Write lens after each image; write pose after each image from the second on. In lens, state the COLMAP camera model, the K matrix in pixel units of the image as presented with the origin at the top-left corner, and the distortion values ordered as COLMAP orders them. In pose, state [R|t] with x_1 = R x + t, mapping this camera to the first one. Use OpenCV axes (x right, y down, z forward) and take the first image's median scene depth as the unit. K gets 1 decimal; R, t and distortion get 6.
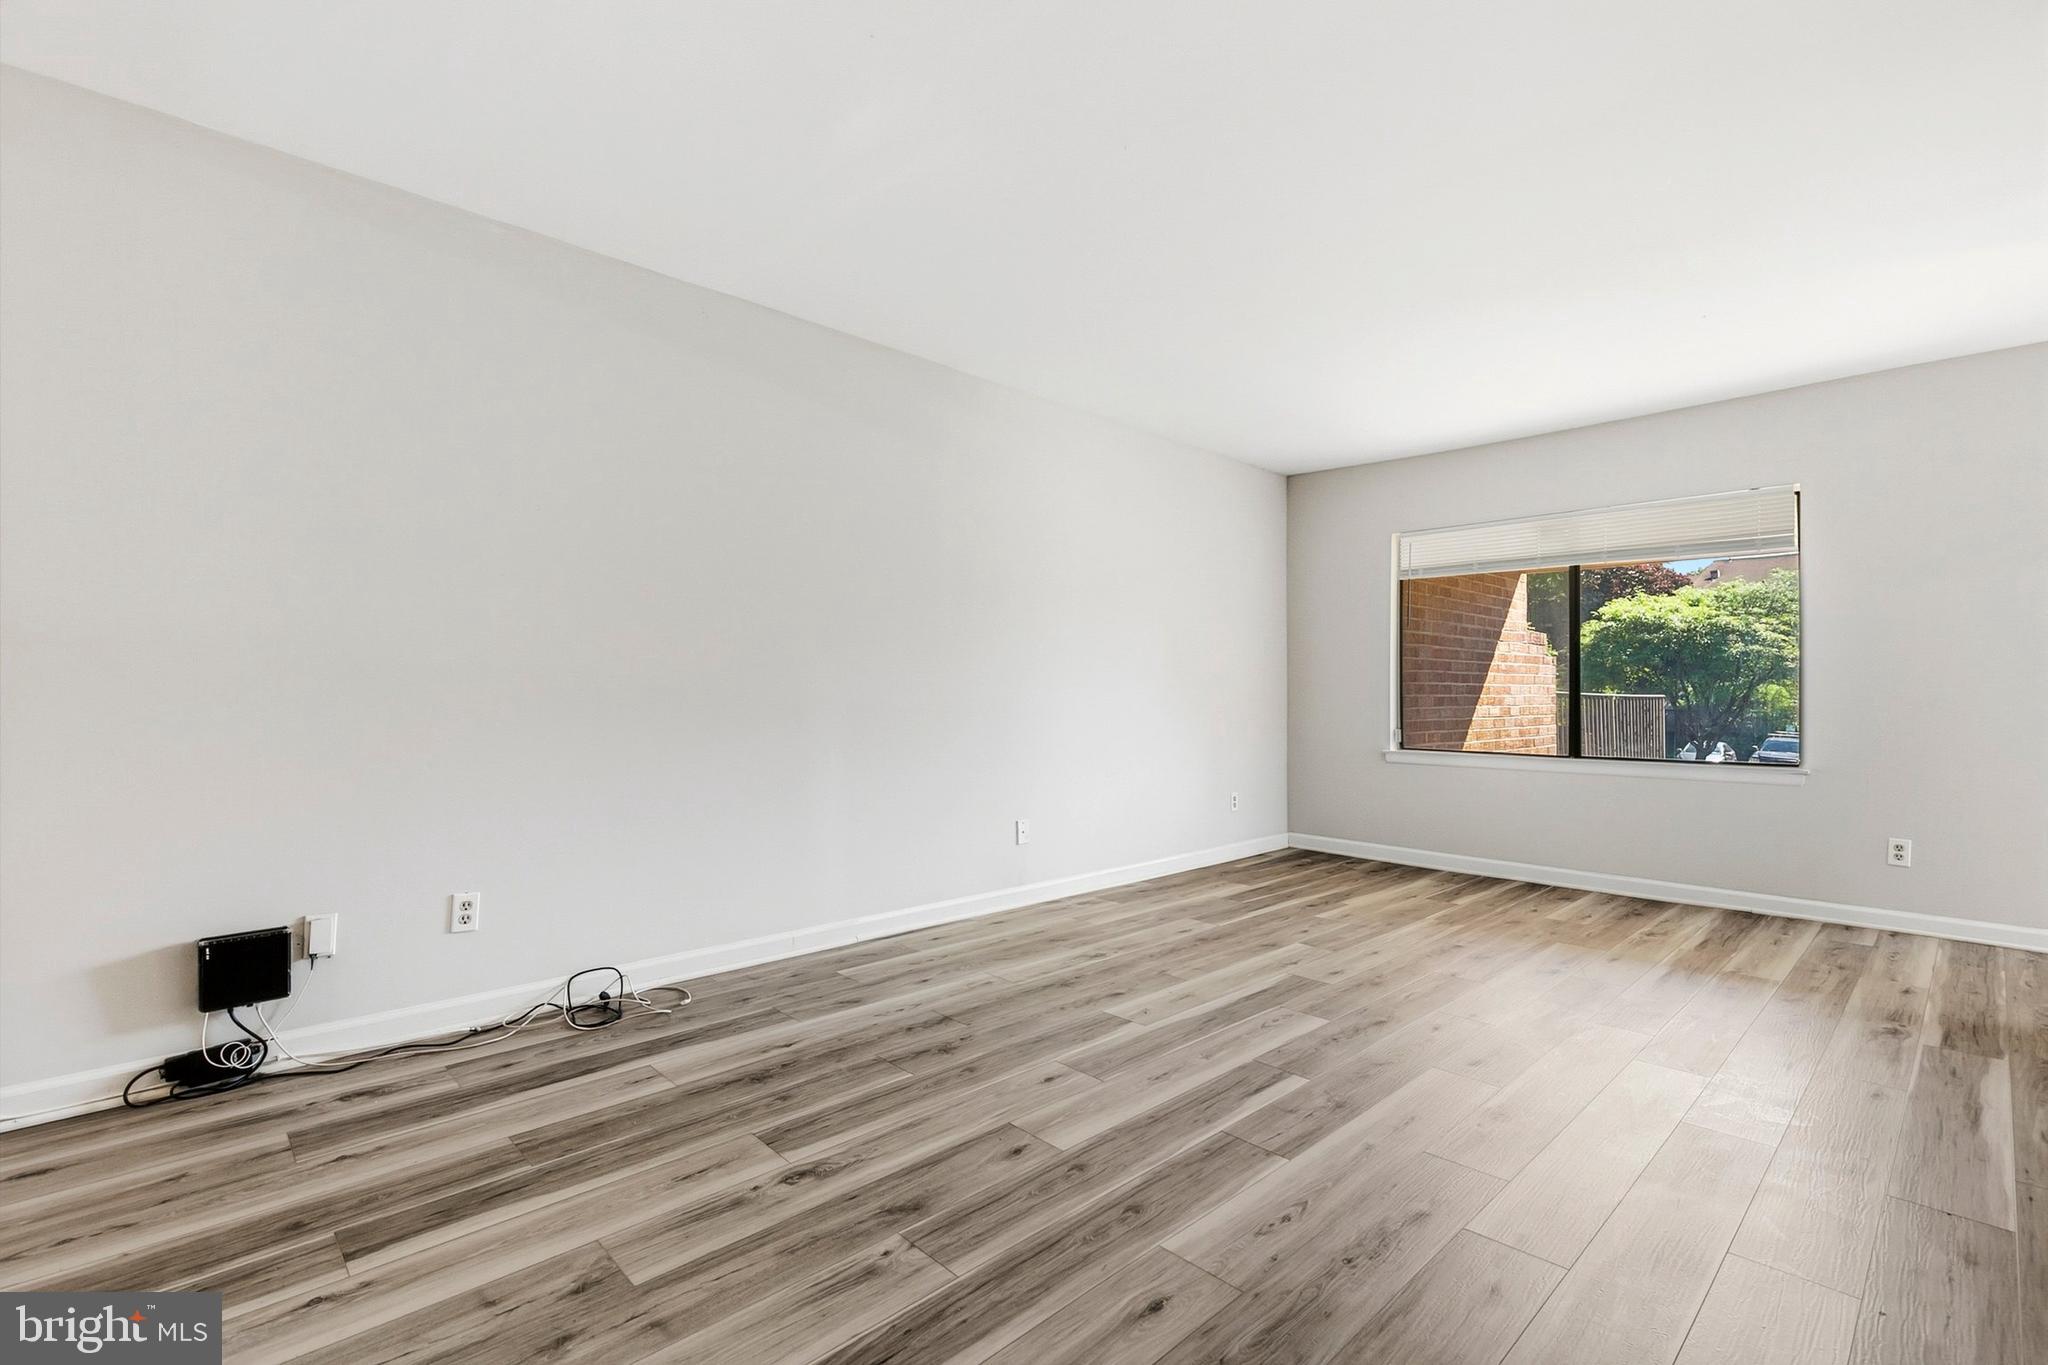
lens RADIAL K [[920.8, 0, 1020.6], [0, 920.8, 687.5], [0, 0, 1]] dist [0.009736, -0.000337]
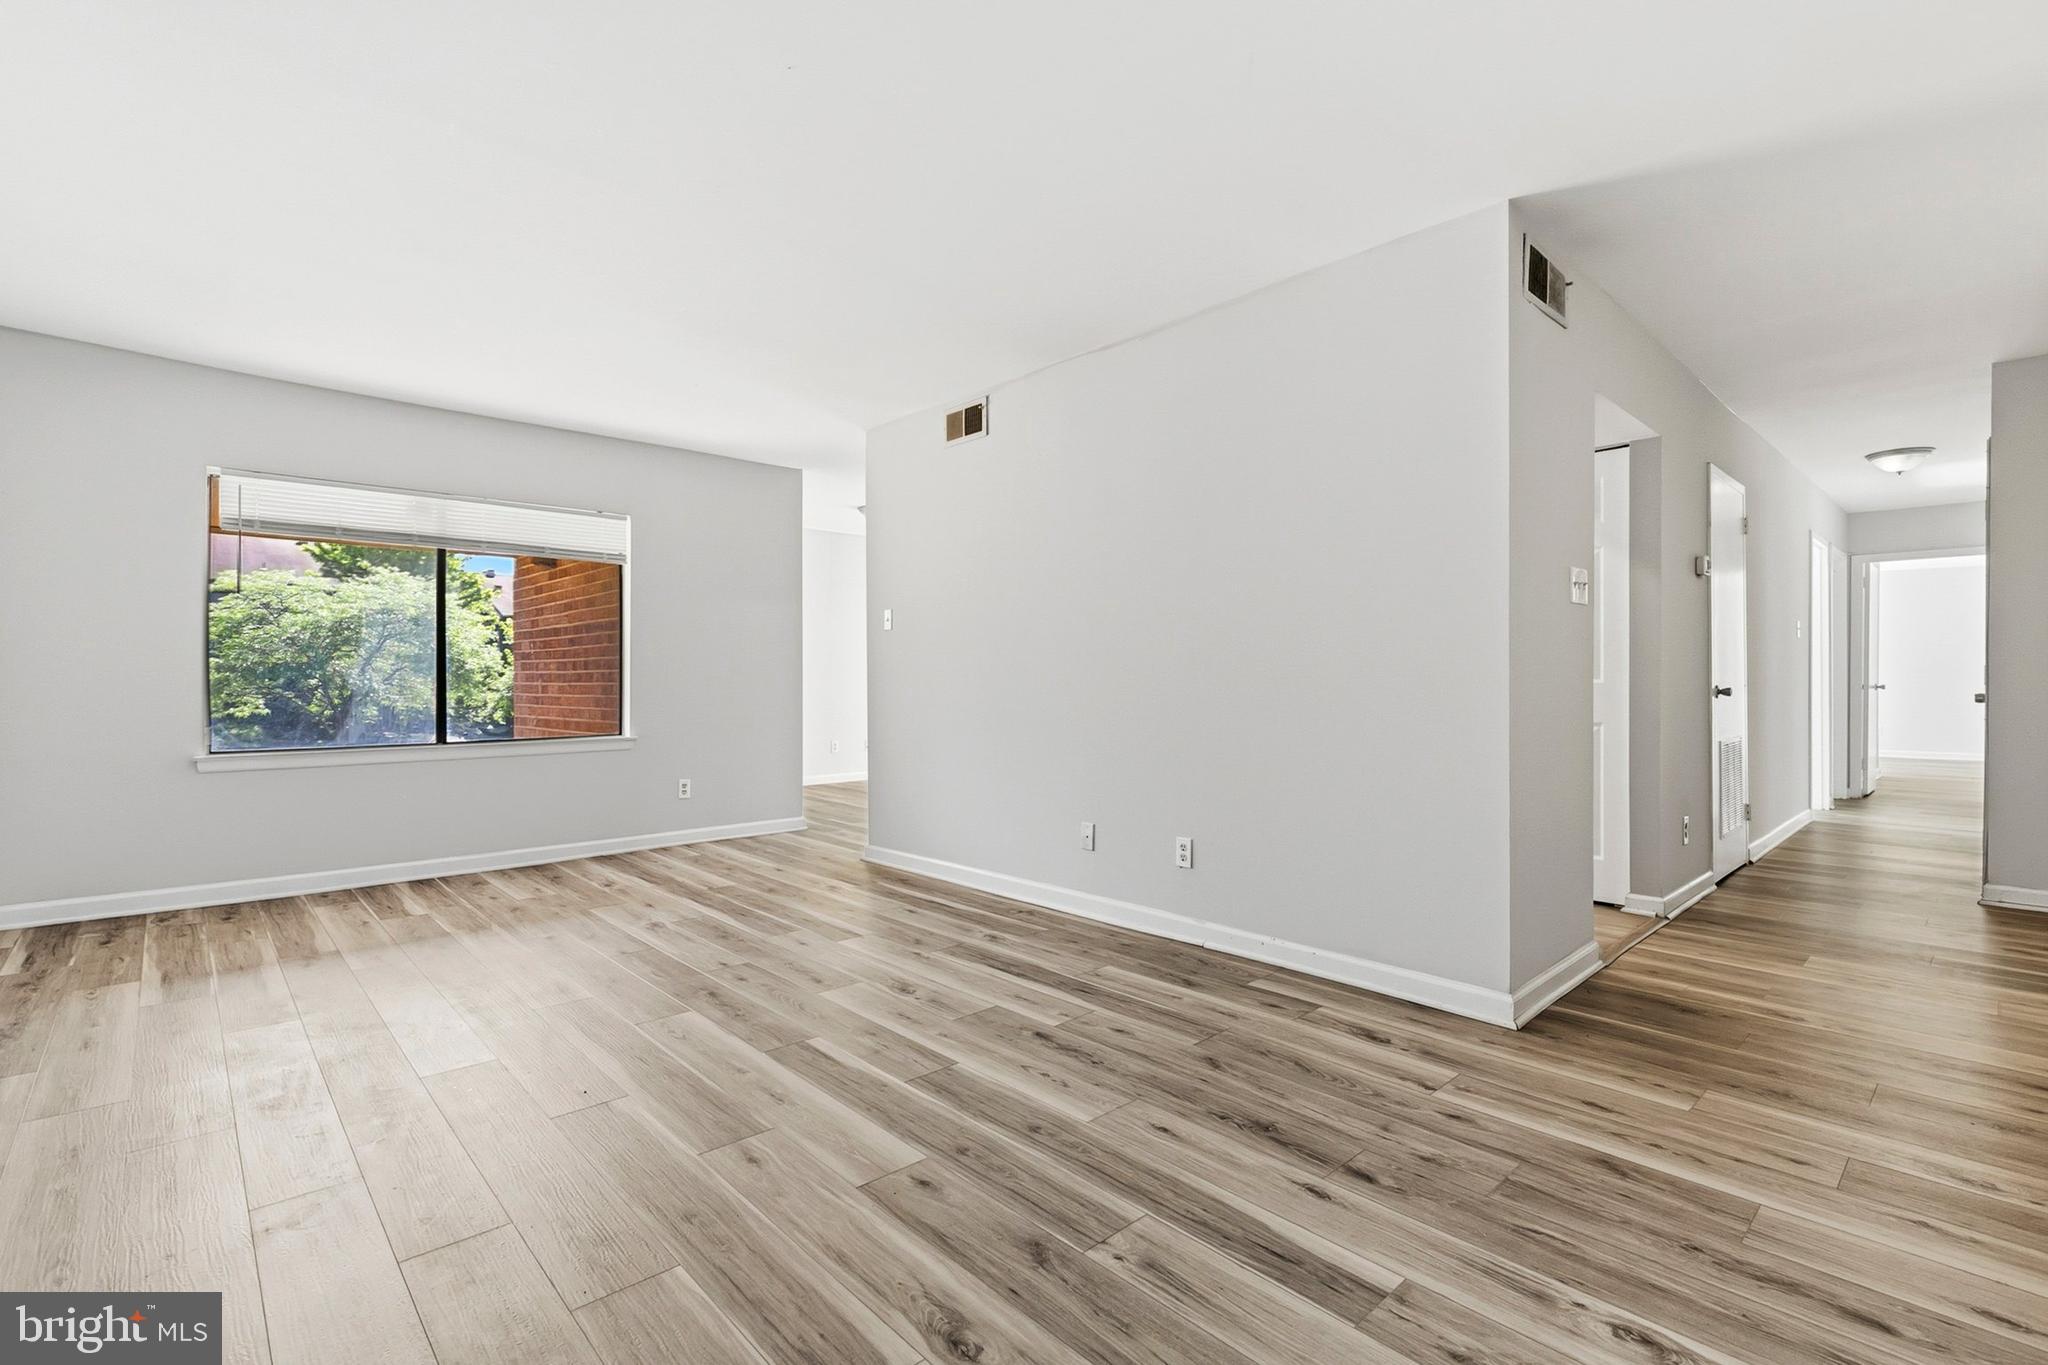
lens RADIAL K [[924.0, 0, 1018.3], [0, 924.0, 679.1], [0, 0, 1]] dist [0.009233, -0.001098]
pose [[0.020450, -0.004325, 0.999782, -0.579889], [-0.003989, 0.999982, 0.004408, -0.001030], [-0.999783, -0.004078, 0.020432, 0.562153]]
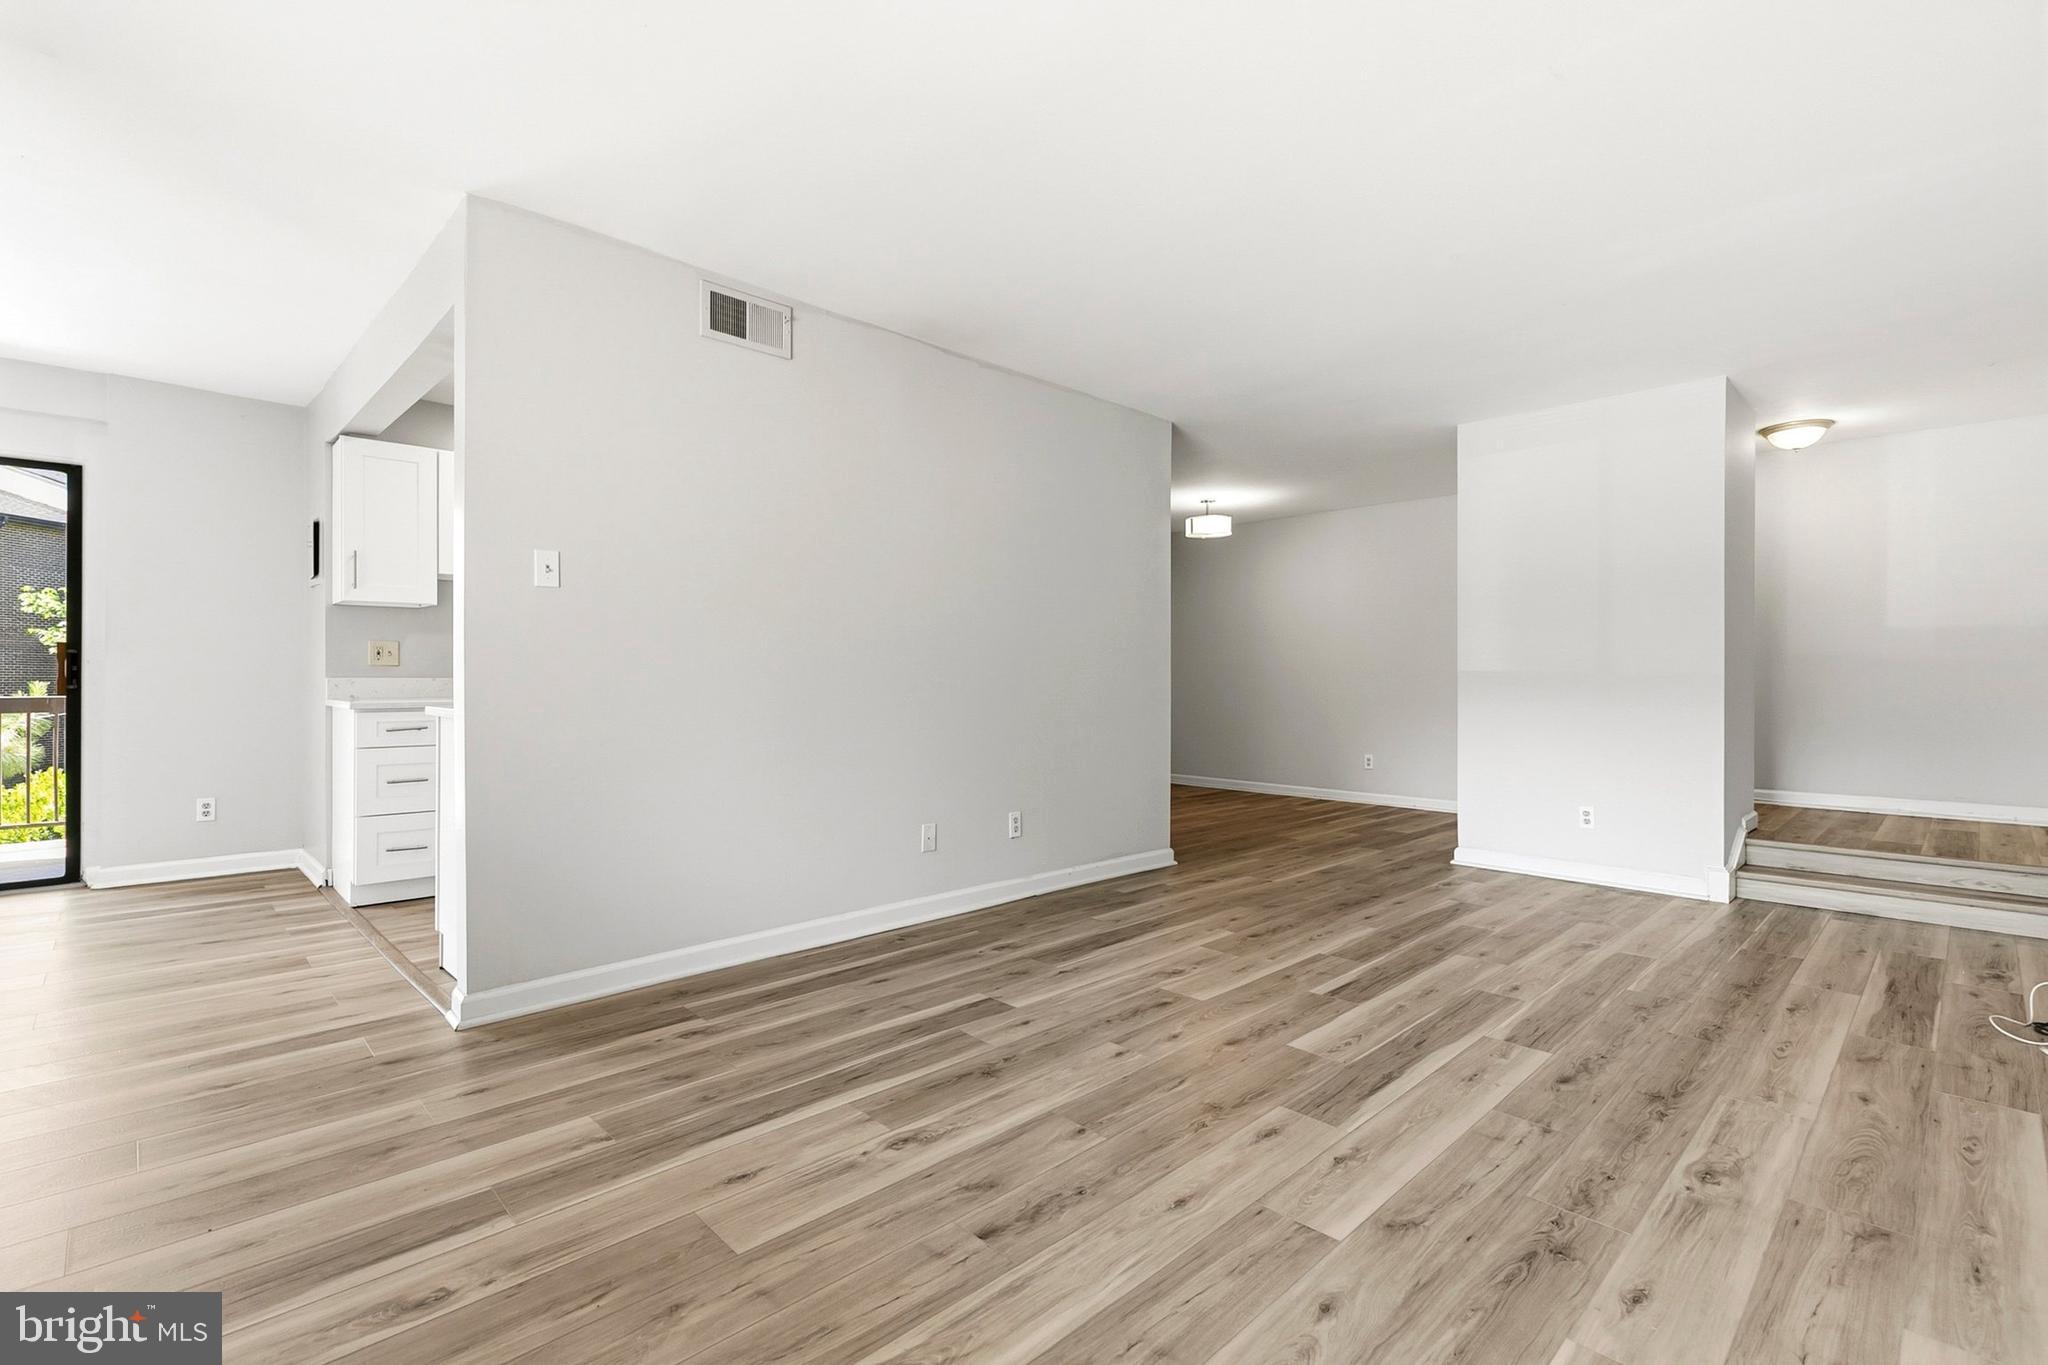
lens RADIAL K [[924.0, 0, 1018.3], [0, 924.0, 679.1], [0, 0, 1]] dist [0.009233, -0.001098]
pose [[-0.999945, -0.009597, -0.004237, 0.538234], [-0.009588, 0.999951, -0.002301, 0.008719], [0.004259, -0.002260, -0.999988, 1.693974]]
